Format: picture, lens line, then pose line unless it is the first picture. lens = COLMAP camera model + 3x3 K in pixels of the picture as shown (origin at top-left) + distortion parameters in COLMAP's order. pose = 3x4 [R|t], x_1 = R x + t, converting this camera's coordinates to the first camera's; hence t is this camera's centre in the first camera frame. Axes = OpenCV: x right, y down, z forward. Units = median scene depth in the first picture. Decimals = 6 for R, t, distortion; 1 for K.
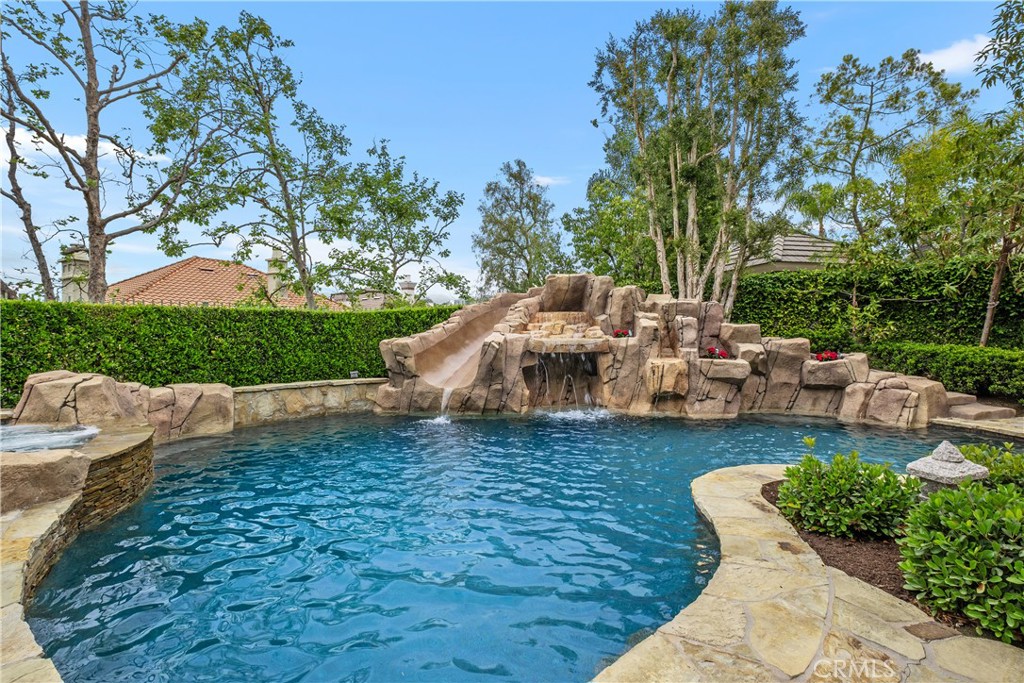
lens RADIAL K [[470.0, 0, 515.3], [0, 470.0, 339.6], [0, 0, 1]] dist [-0.006730, -0.002639]
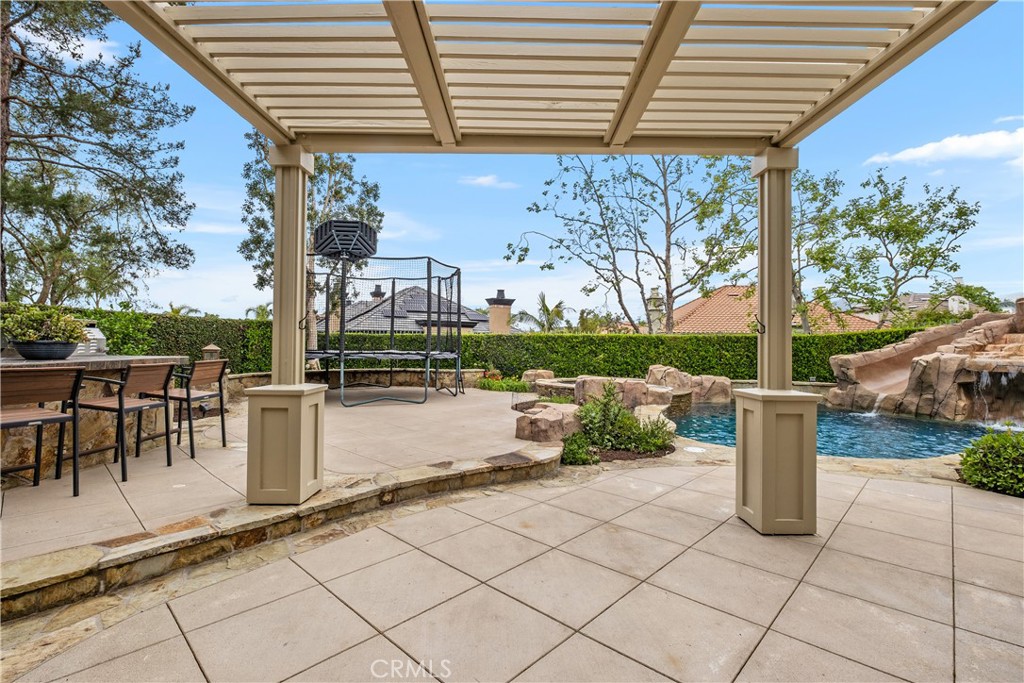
lens RADIAL K [[478.3, 0, 508.6], [0, 478.3, 336.7], [0, 0, 1]] dist [0.006805, -0.005176]
pose [[0.512567, -0.004079, -0.858638, 0.462980], [-0.020295, 0.999652, -0.016865, -0.012827], [0.858407, 0.026071, 0.512306, -0.583497]]
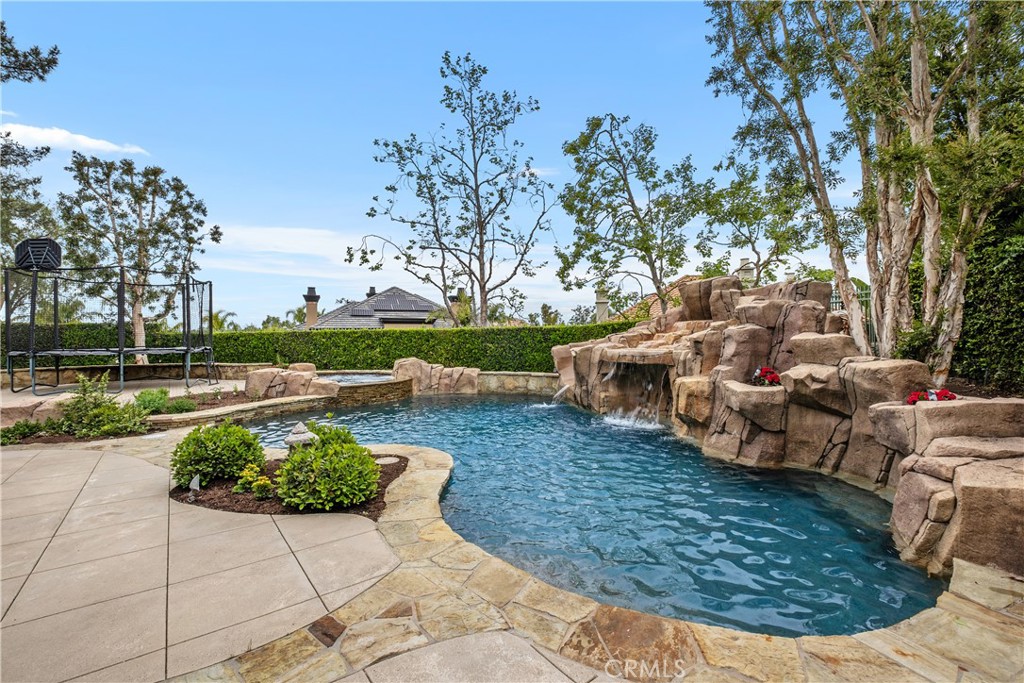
lens RADIAL K [[445.3, 0, 510.5], [0, 445.3, 335.3], [0, 0, 1]] dist [0.000009, -0.001326]
pose [[0.376019, -0.001849, -0.926610, 0.916927], [-0.003339, 0.999989, -0.003350, -0.028986], [0.926606, 0.004353, 0.376009, 0.376996]]
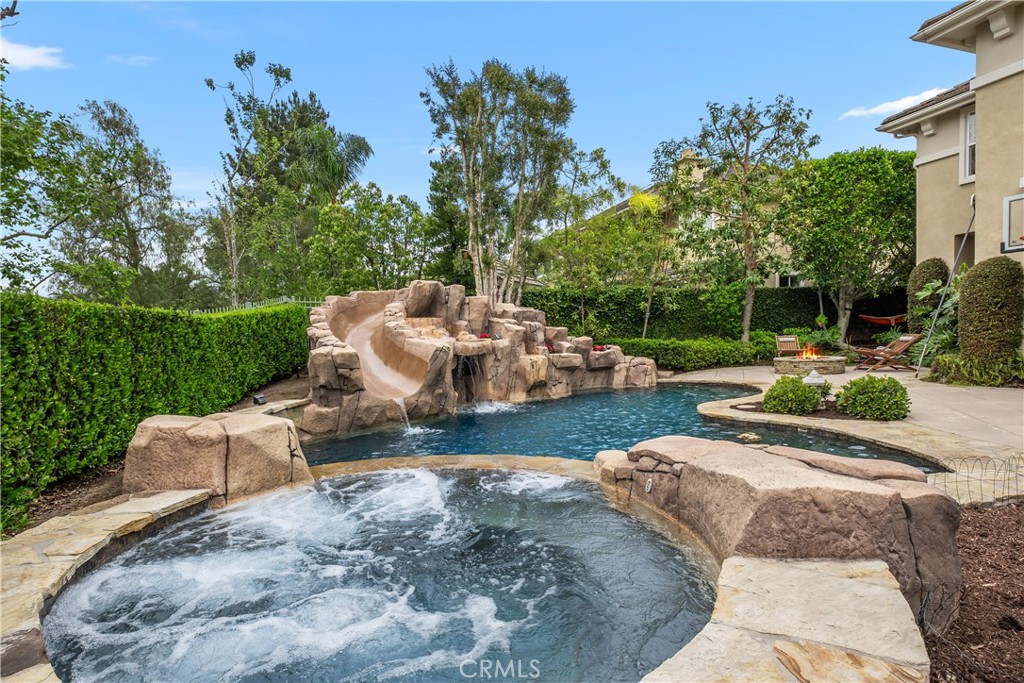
lens RADIAL K [[511.8, 0, 515.9], [0, 511.8, 358.3], [0, 0, 1]] dist [-0.005011, -0.000751]
pose [[0.623798, -0.055295, 0.779627, -0.760863], [0.042257, 0.998421, 0.037002, -0.003963], [-0.780443, 0.009863, 0.625150, 0.175028]]
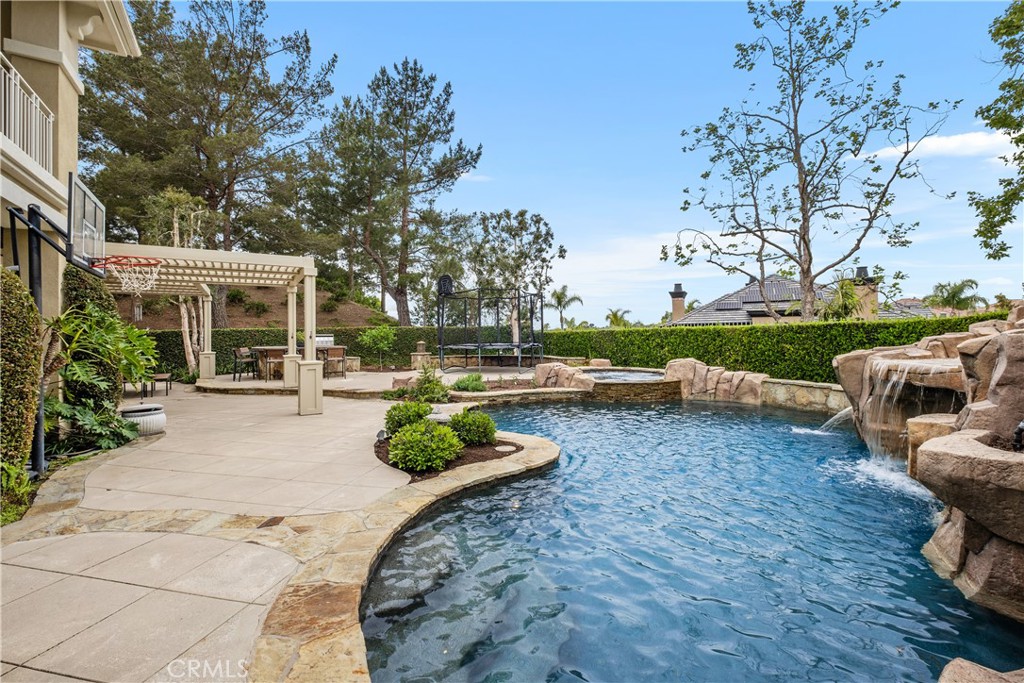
lens RADIAL K [[445.3, 0, 502.0], [0, 445.3, 334.8], [0, 0, 1]] dist [0.000009, -0.001326]
pose [[-0.477750, 0.011047, -0.878426, 0.916405], [0.006904, 0.999937, 0.008820, -0.048021], [0.878469, -0.001851, -0.477796, 0.792701]]
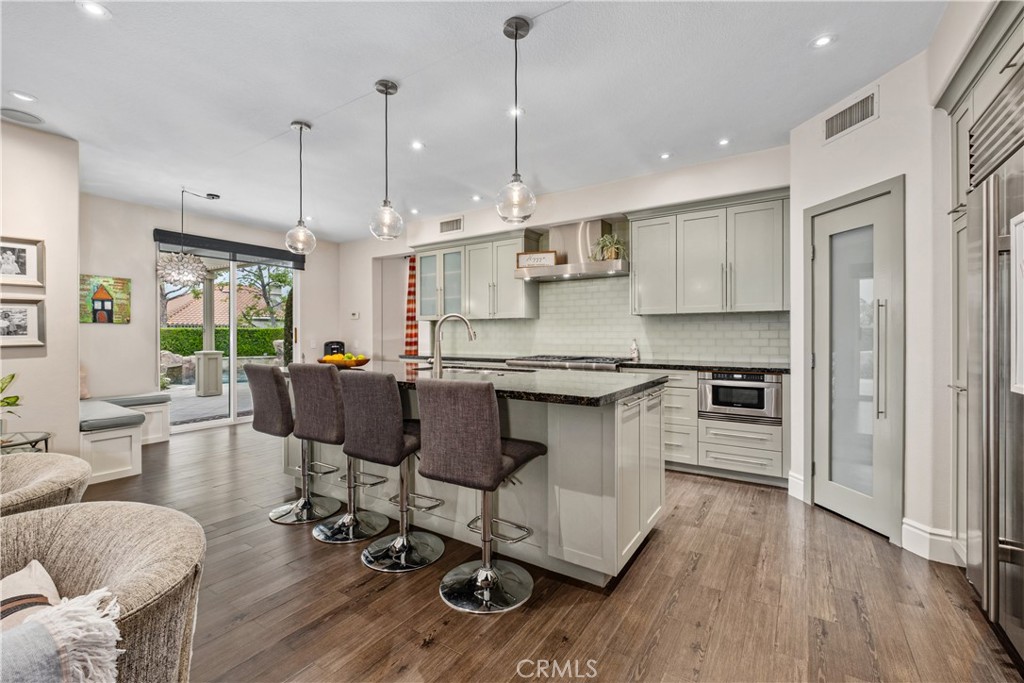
lens RADIAL K [[445.3, 0, 516.1], [0, 445.3, 340.1], [0, 0, 1]] dist [0.000009, -0.001326]
pose [[0.999390, 0.006695, -0.034272, 1.098878], [-0.006646, 0.999977, 0.001565, -0.015204], [0.034281, -0.001336, 0.999411, -1.347548]]
